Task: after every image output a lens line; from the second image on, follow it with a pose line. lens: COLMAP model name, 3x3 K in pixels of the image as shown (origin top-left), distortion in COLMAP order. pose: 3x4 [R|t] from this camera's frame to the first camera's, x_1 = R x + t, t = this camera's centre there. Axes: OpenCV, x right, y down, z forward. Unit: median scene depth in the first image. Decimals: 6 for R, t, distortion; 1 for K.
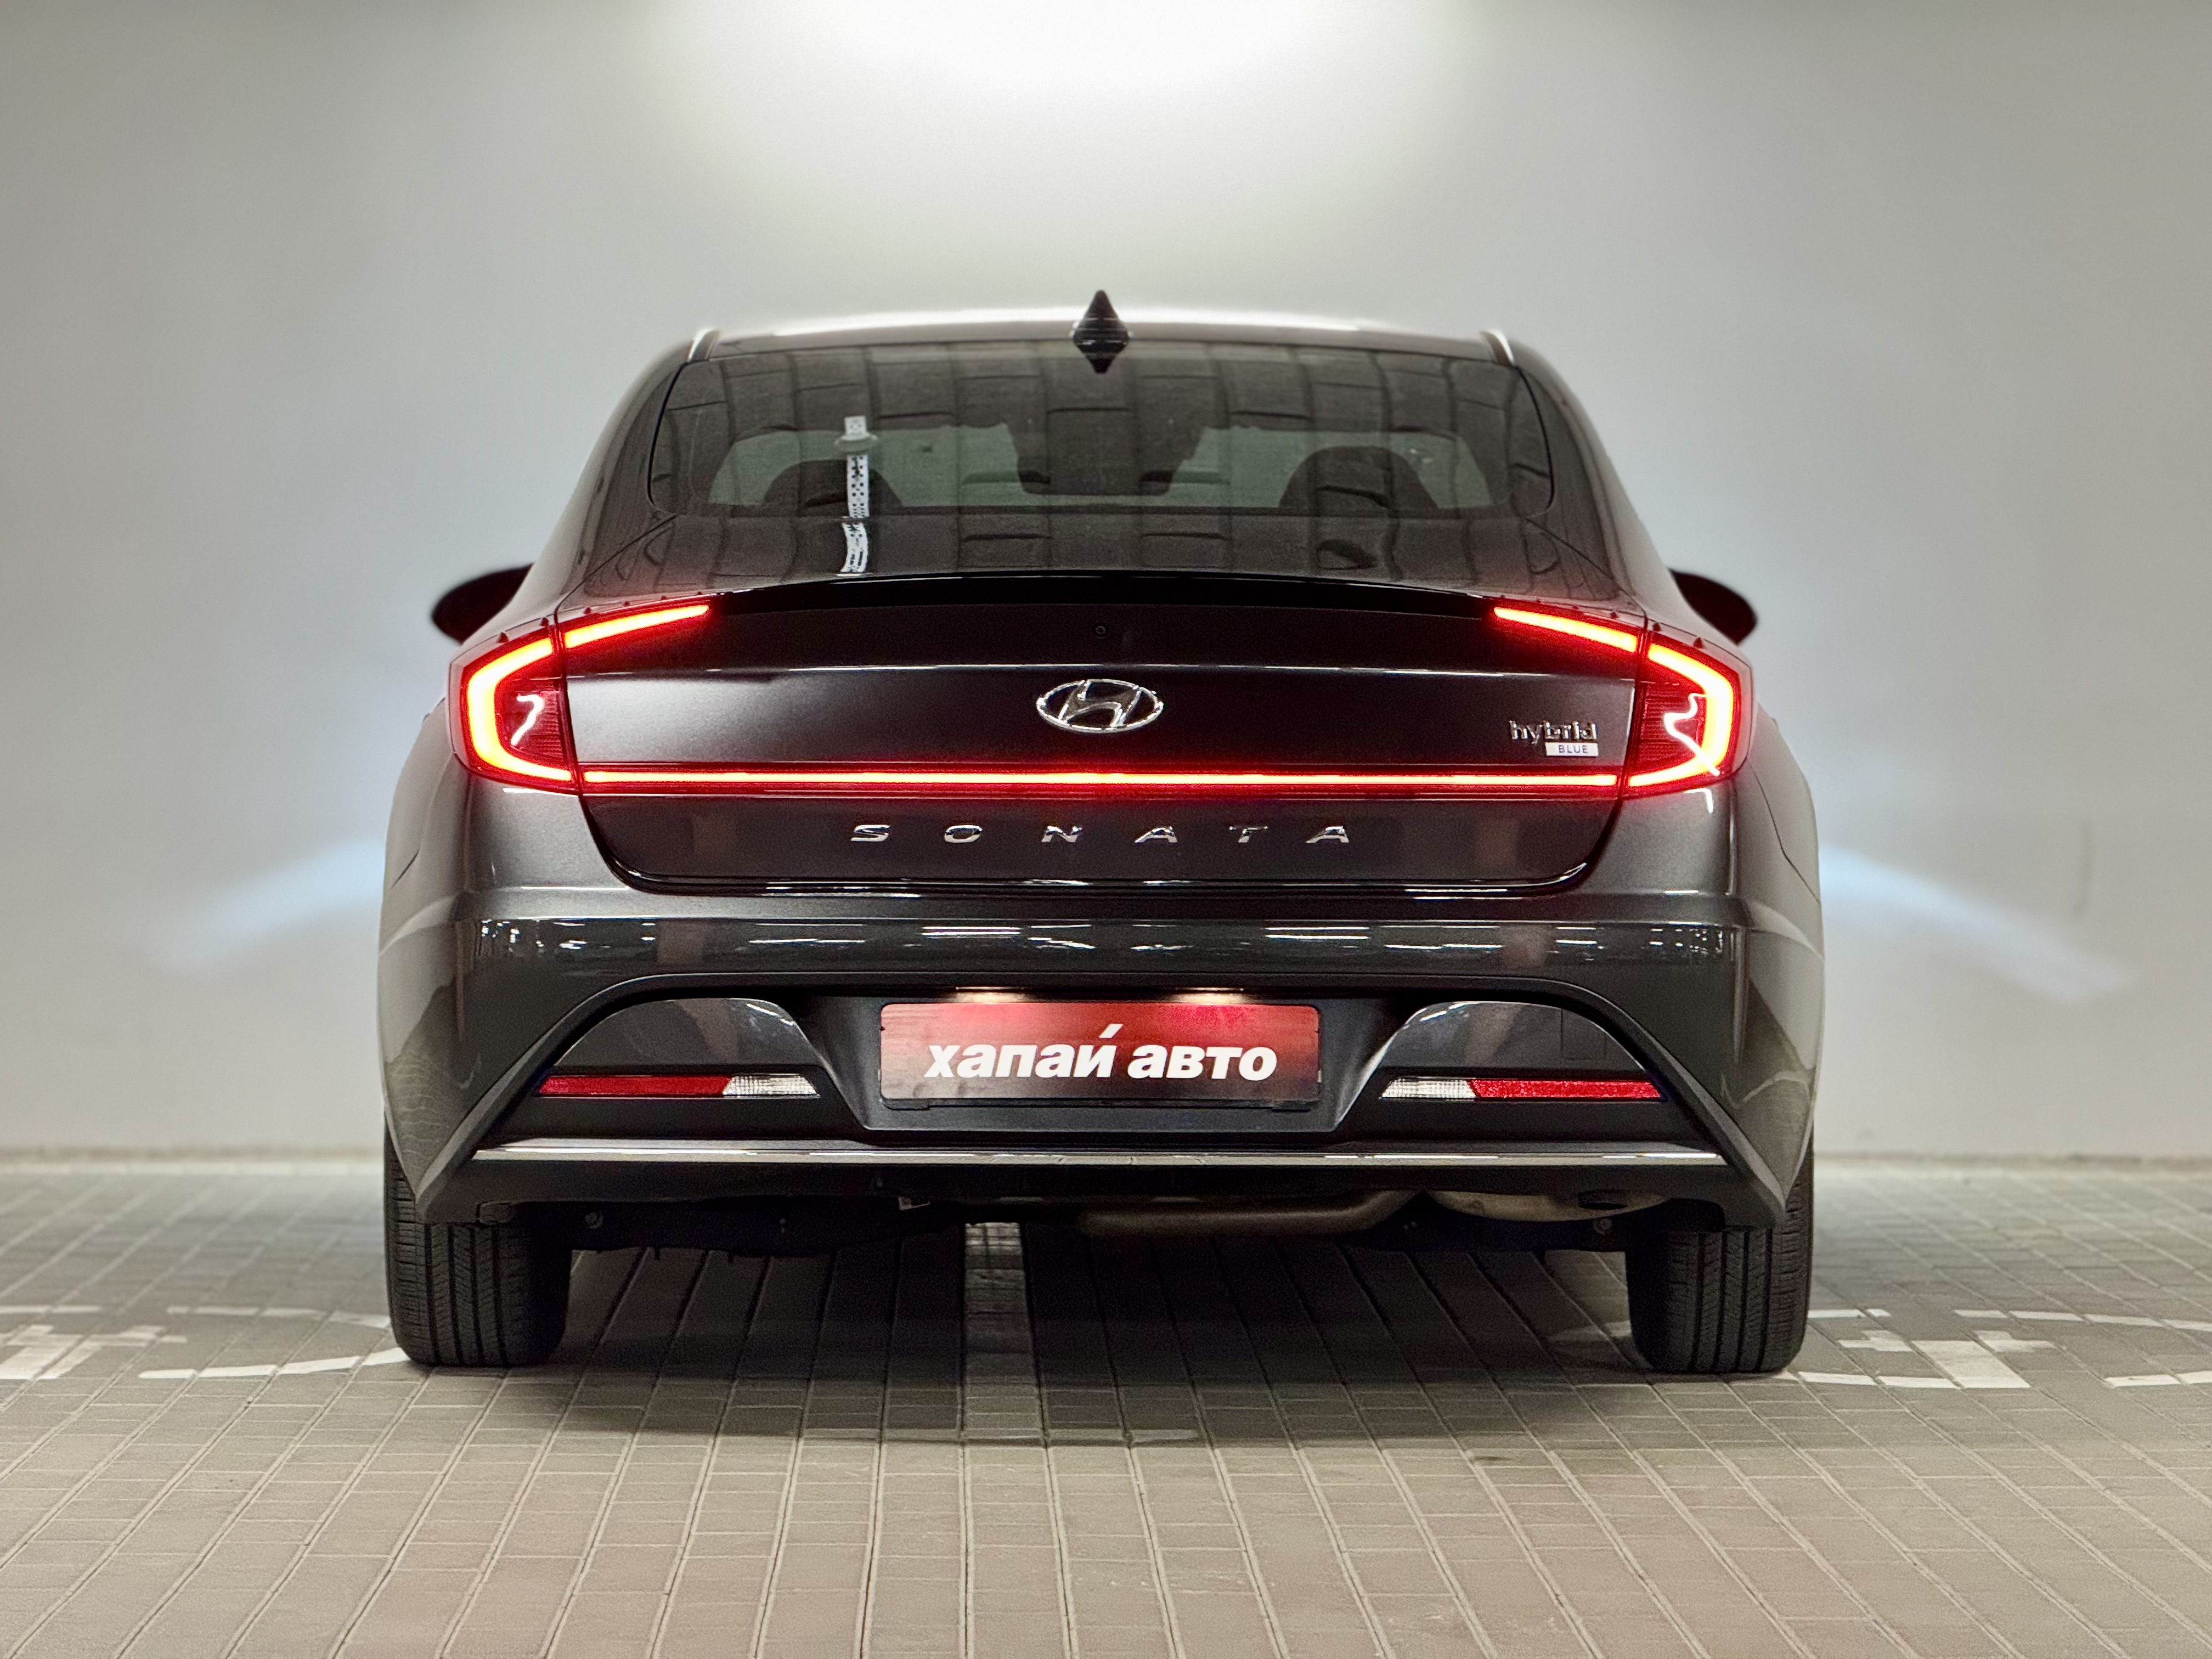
lens RADIAL K [[7847.4, 0, 1106.0], [0, 7847.4, 829.5], [0, 0, 1]] dist [0.385537, -0.250534]
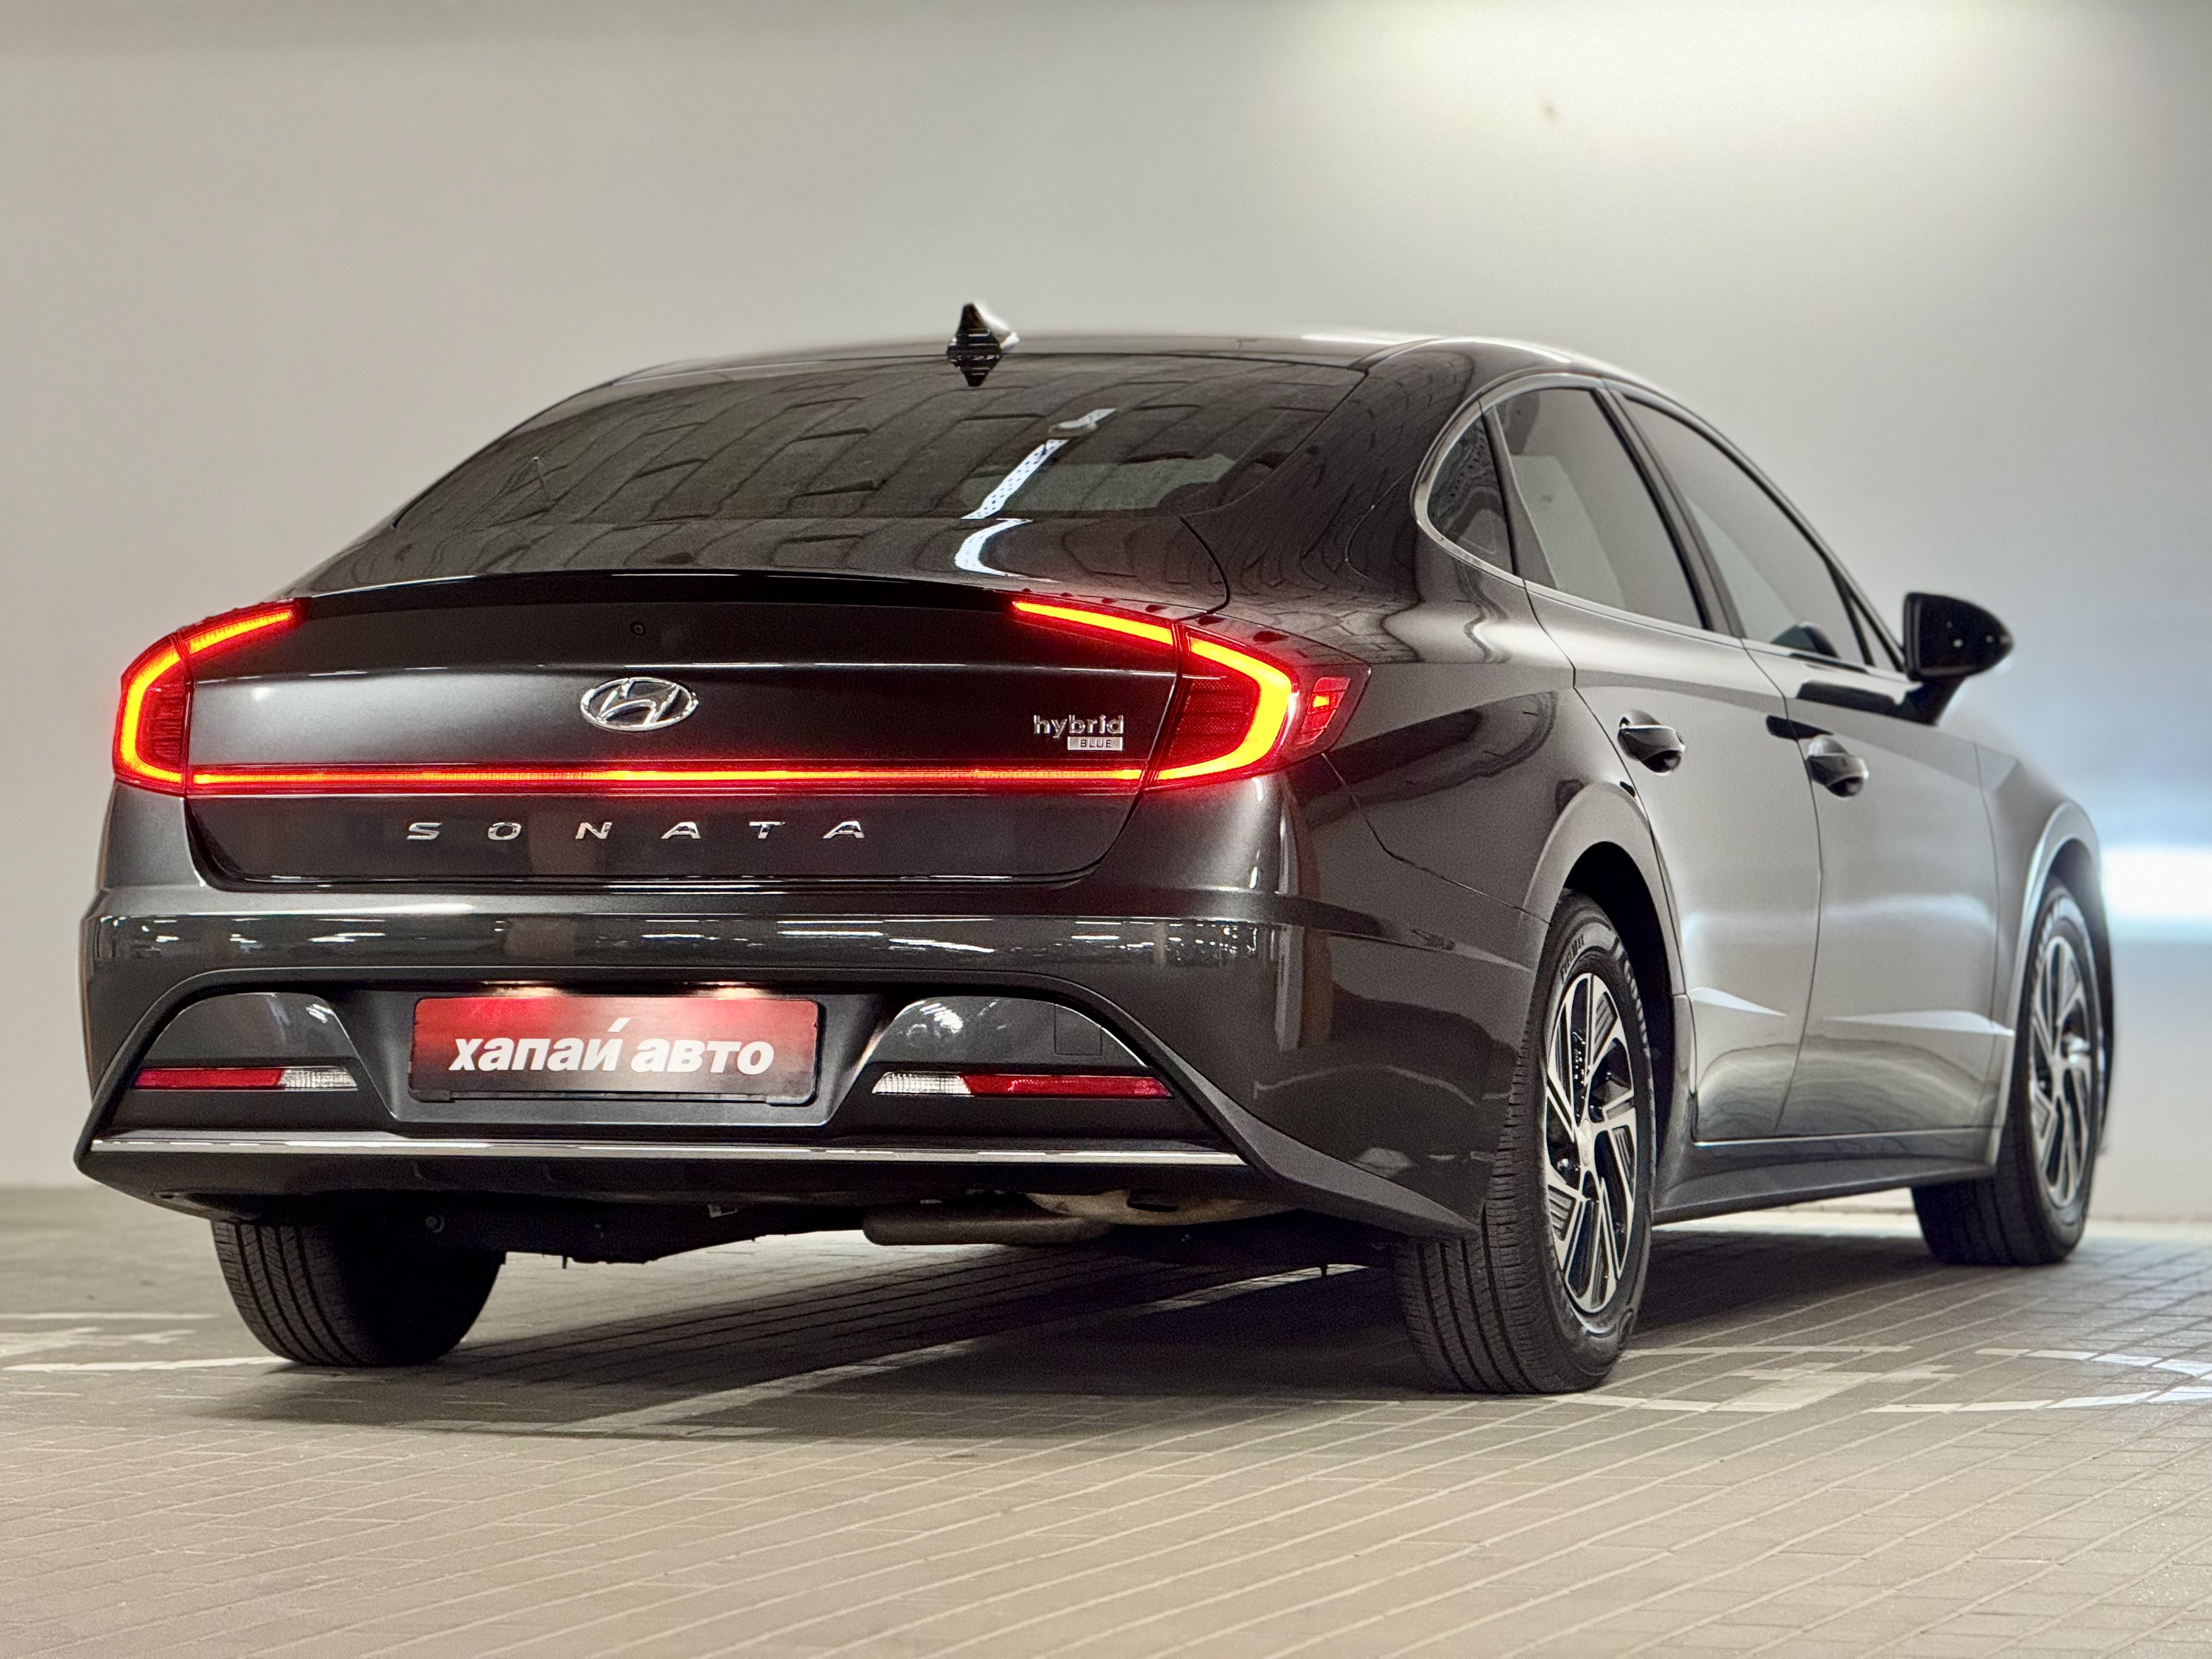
lens RADIAL K [[7847.4, 0, 1106.0], [0, 7847.4, 829.5], [0, 0, 1]] dist [0.385537, -0.250534]
pose [[0.944440, -0.005584, -0.328637, 0.388527], [0.000701, 0.999888, -0.014977, 0.015587], [0.328684, 0.013915, 0.944338, 0.065250]]
